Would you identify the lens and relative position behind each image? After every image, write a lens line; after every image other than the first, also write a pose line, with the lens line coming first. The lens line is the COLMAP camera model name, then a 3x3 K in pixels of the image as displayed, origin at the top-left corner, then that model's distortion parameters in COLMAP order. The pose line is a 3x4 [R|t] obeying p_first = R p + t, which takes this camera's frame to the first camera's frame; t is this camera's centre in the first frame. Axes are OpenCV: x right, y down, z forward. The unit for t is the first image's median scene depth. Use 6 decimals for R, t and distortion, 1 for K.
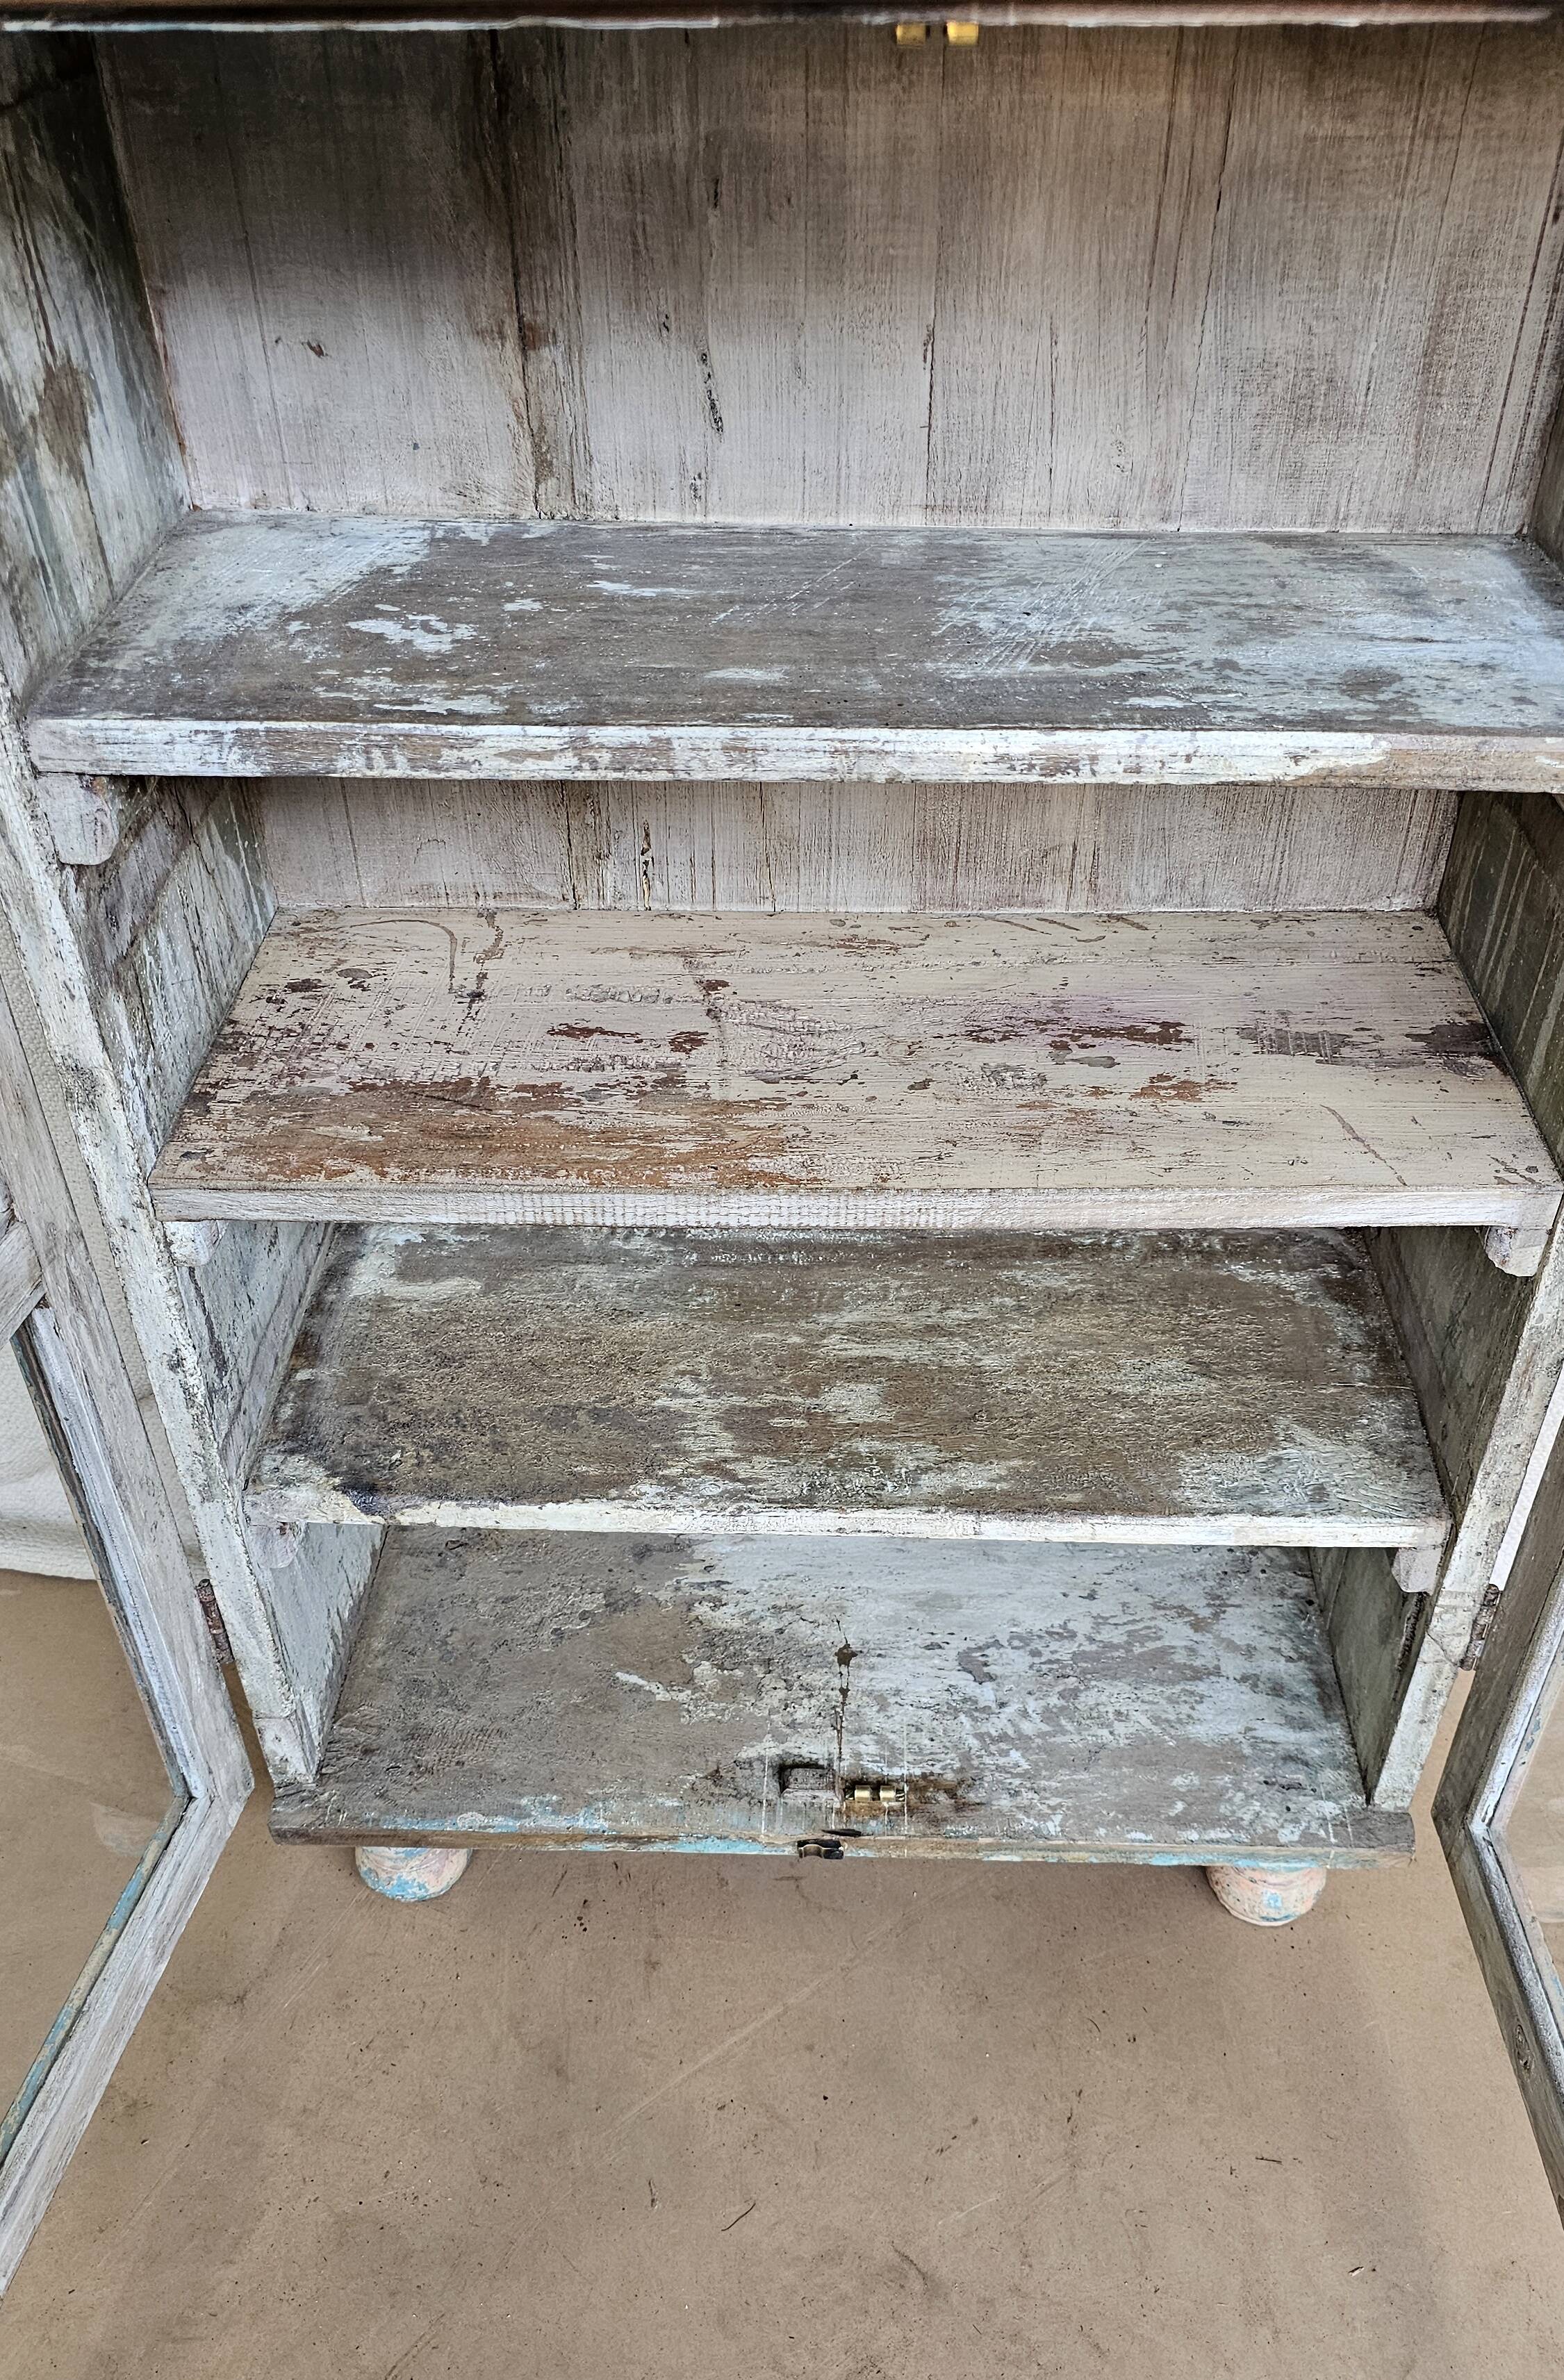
lens RADIAL K [[1947.7, 0, 794.7], [0, 1947.7, 1390.8], [0, 0, 1]] dist [0.039047, -0.042676]
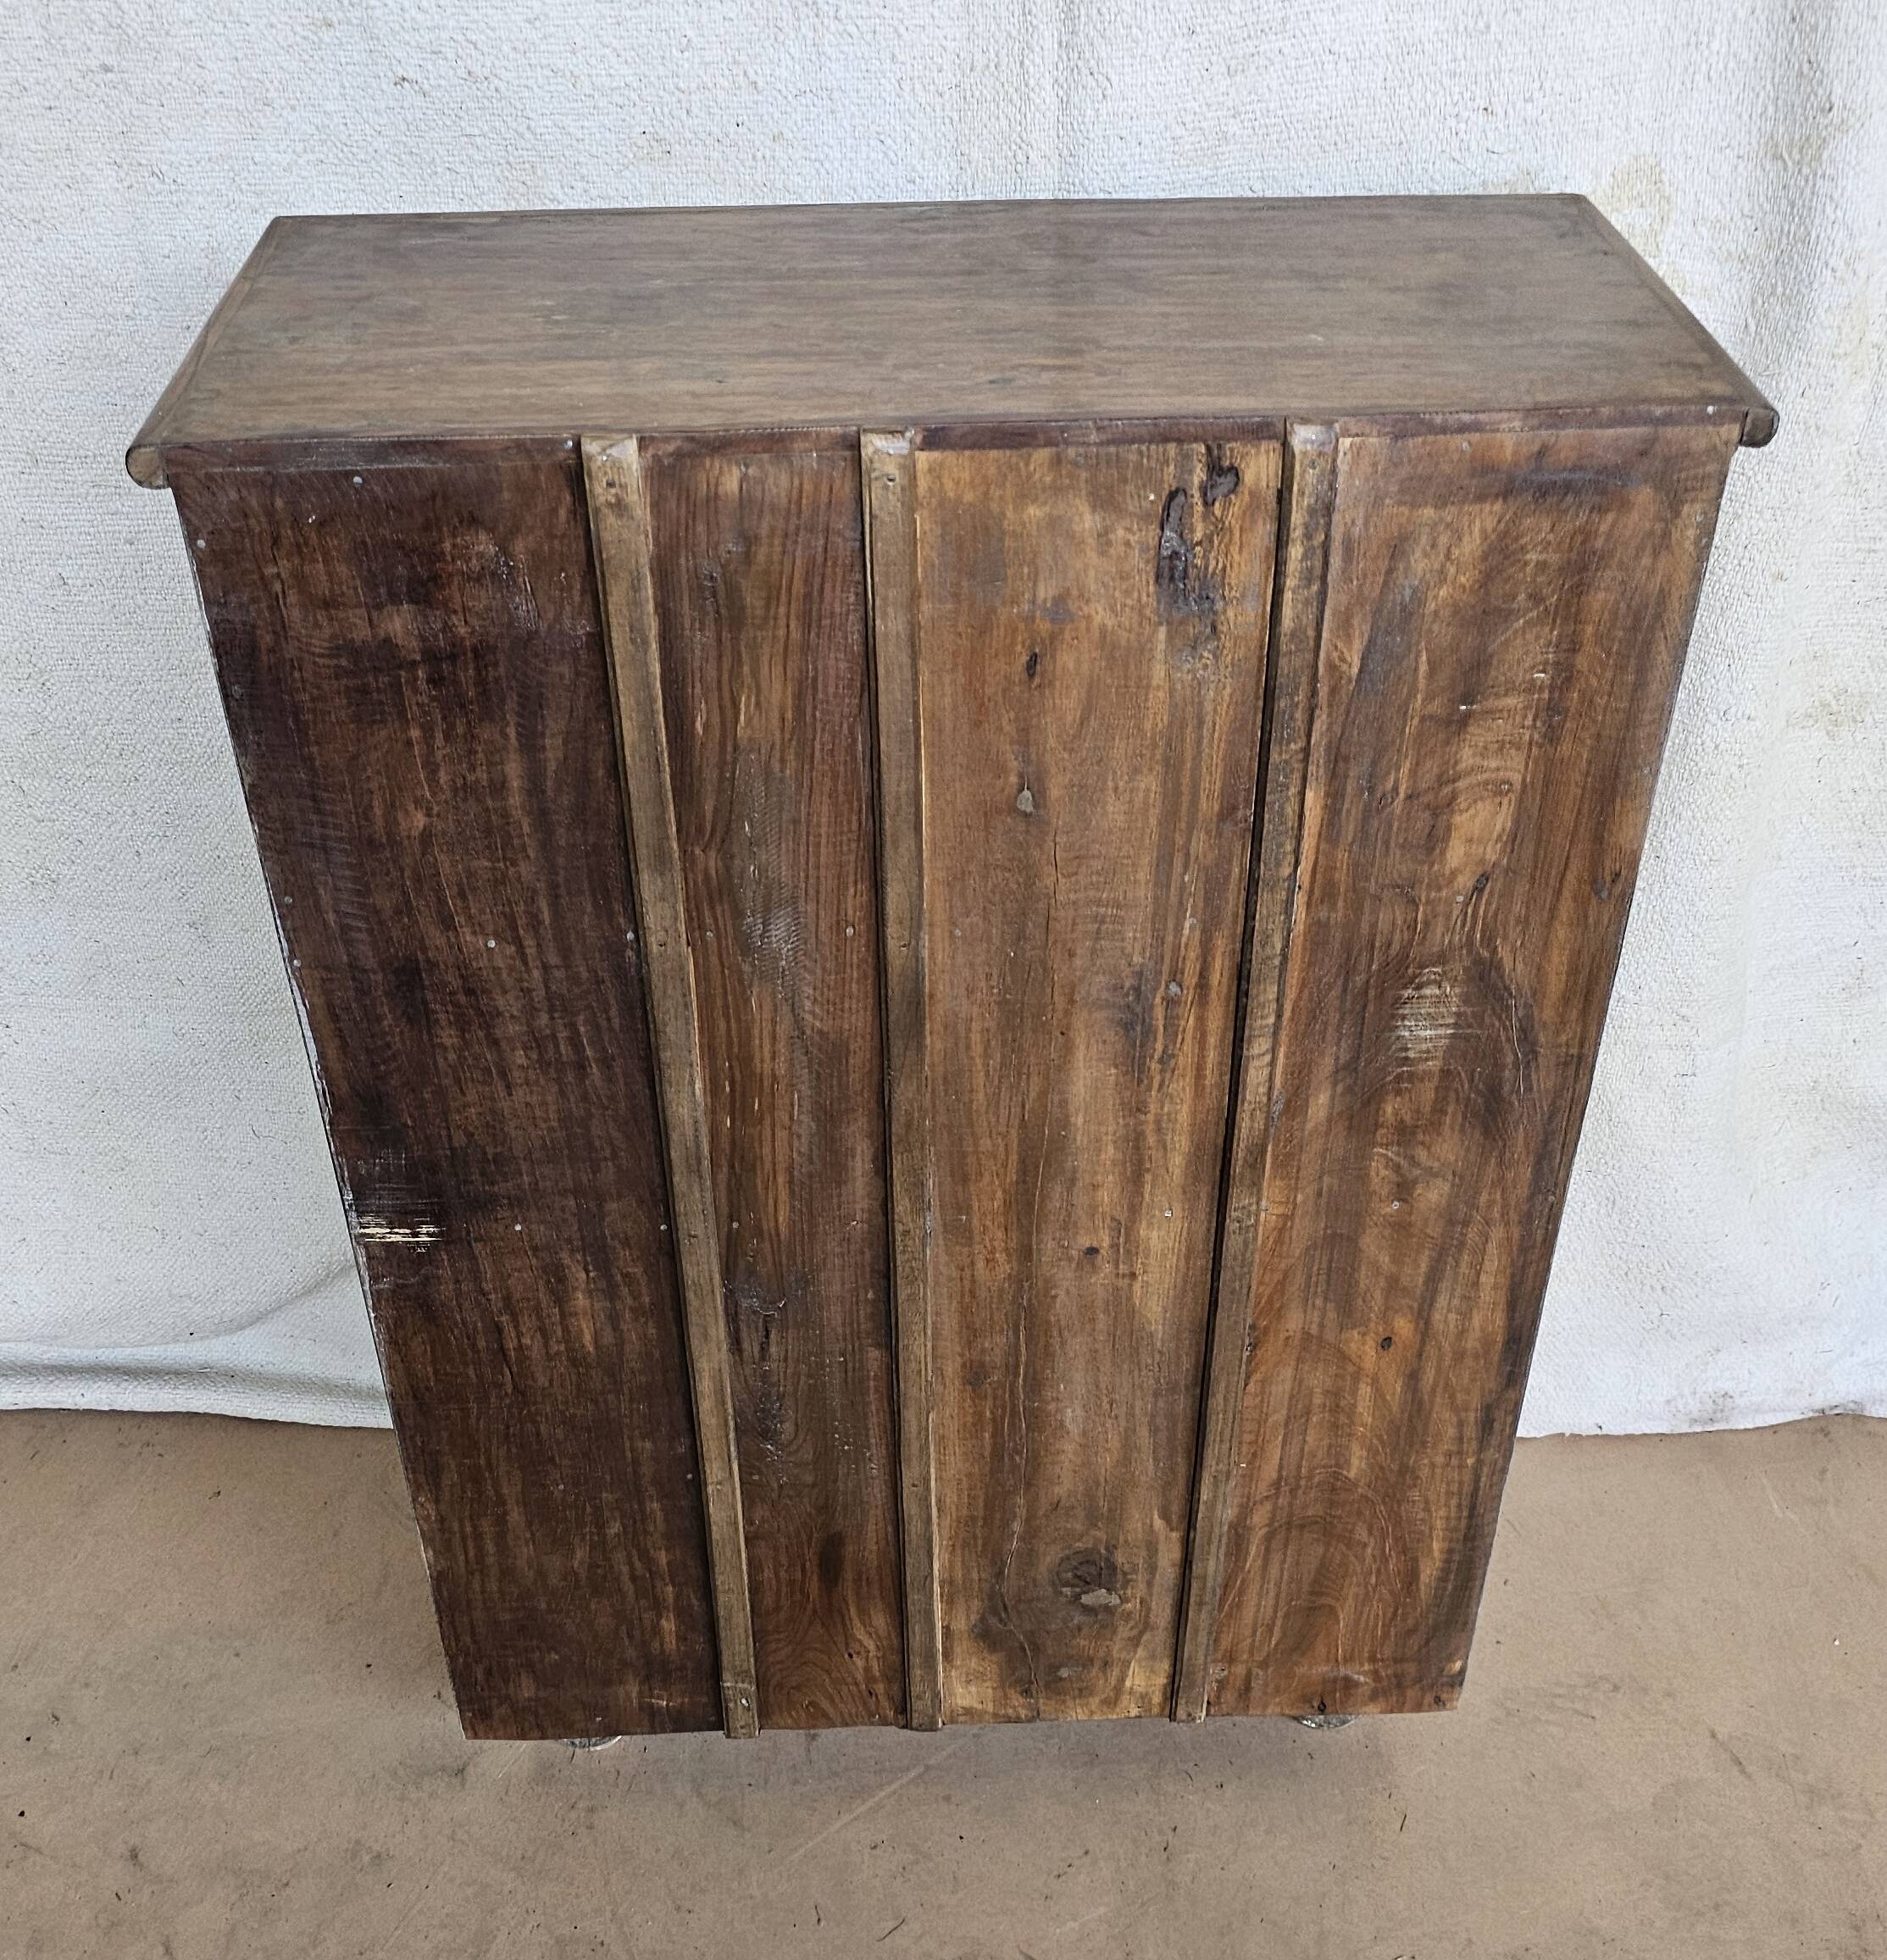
lens RADIAL K [[2413.4, 0, 962.0], [0, 2413.4, 1122.4], [0, 0, 1]] dist [0.046343, 0.000000]
pose [[0.999658, -0.017667, 0.019267, -0.005134], [0.018441, 0.998998, -0.040769, -0.015096], [-0.018527, 0.041110, 0.998983, -0.543752]]
